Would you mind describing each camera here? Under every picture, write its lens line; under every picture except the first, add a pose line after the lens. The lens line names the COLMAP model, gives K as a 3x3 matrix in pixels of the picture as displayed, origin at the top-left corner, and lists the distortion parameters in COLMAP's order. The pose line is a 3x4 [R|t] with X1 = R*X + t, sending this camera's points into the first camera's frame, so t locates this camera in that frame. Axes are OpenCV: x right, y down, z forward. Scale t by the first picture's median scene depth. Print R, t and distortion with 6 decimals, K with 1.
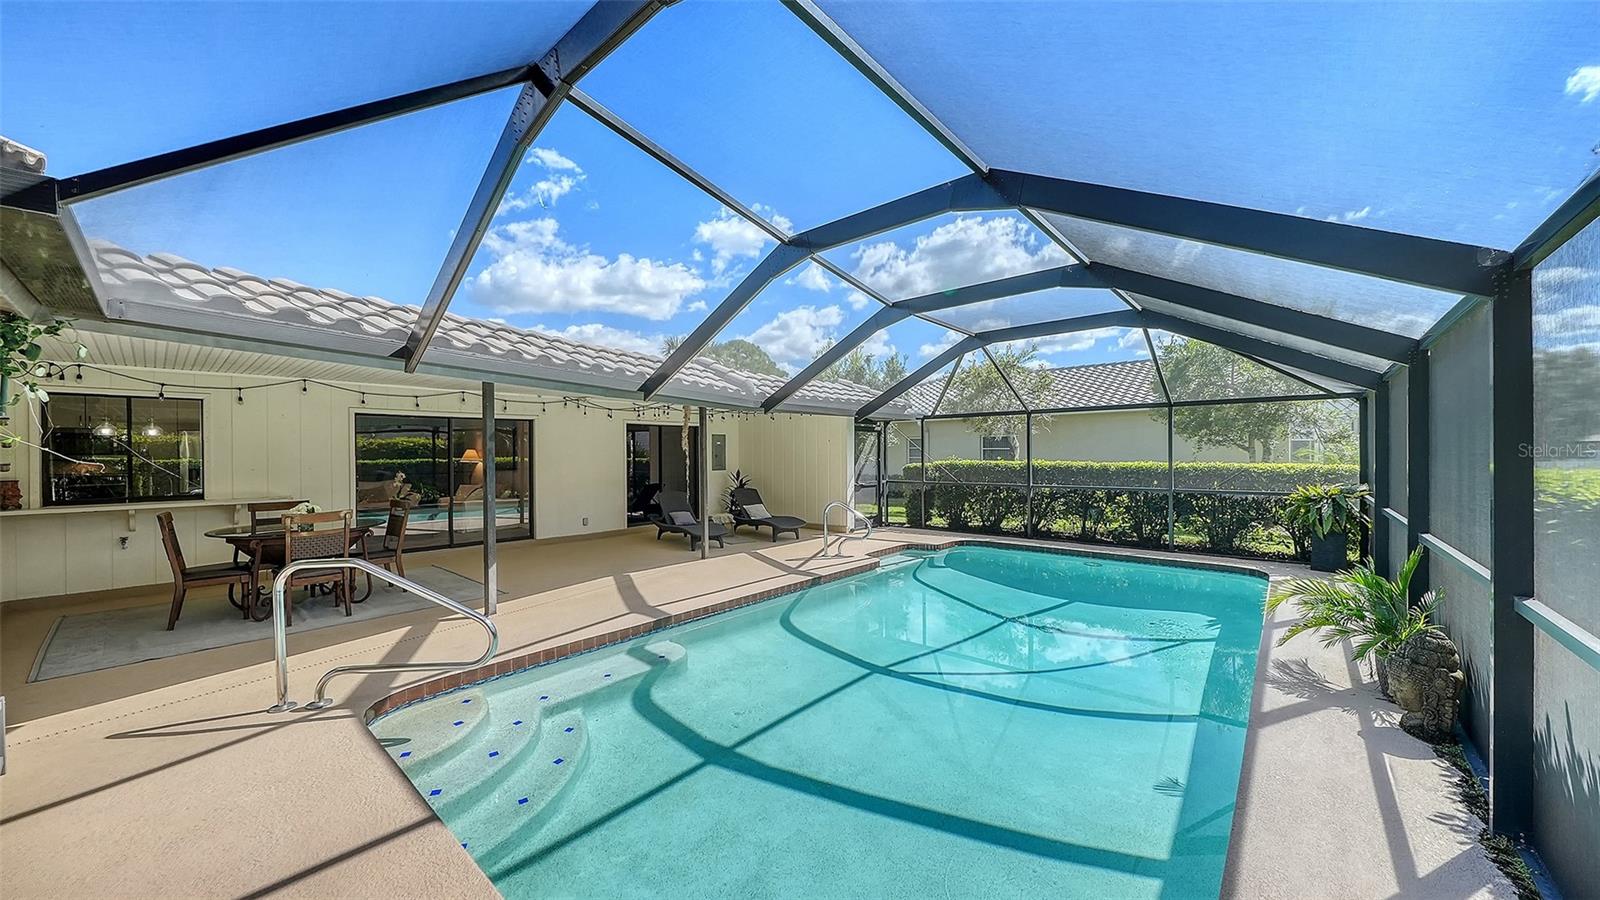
lens RADIAL K [[566.3, 0, 792.4], [0, 566.3, 456.2], [0, 0, 1]] dist [-0.003191, -0.000746]
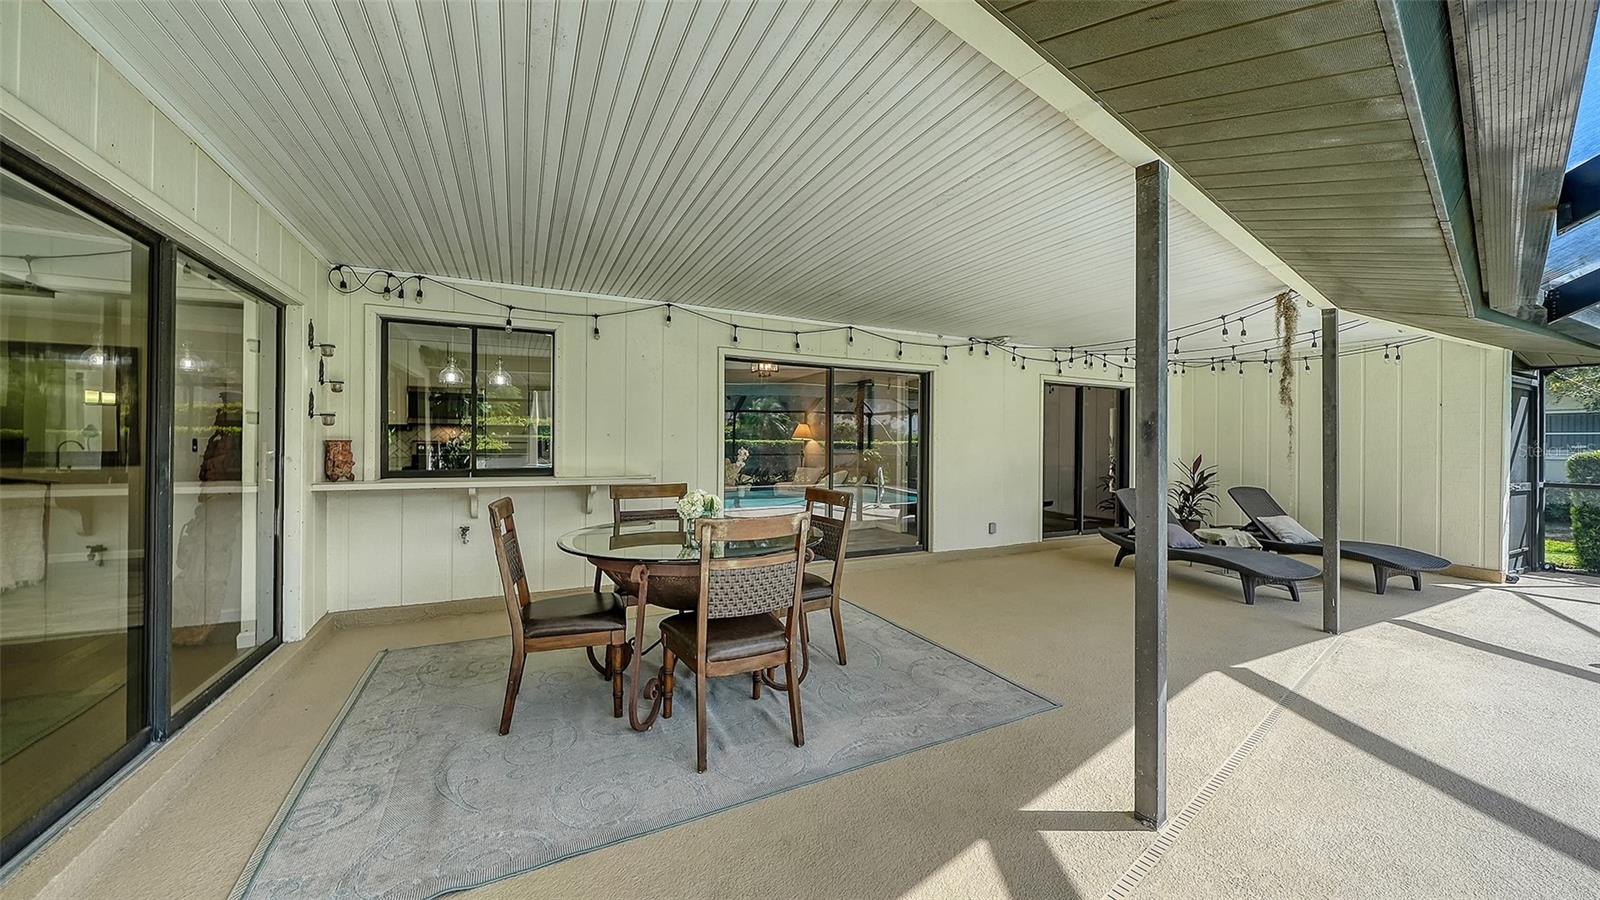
lens RADIAL K [[566.3, 0, 802.7], [0, 566.3, 445.0], [0, 0, 1]] dist [-0.003191, -0.000746]
pose [[0.927420, 0.014469, -0.373742, -0.527432], [-0.015664, 0.999877, -0.000161, 0.035852], [0.373694, 0.006004, 0.927533, 0.494369]]
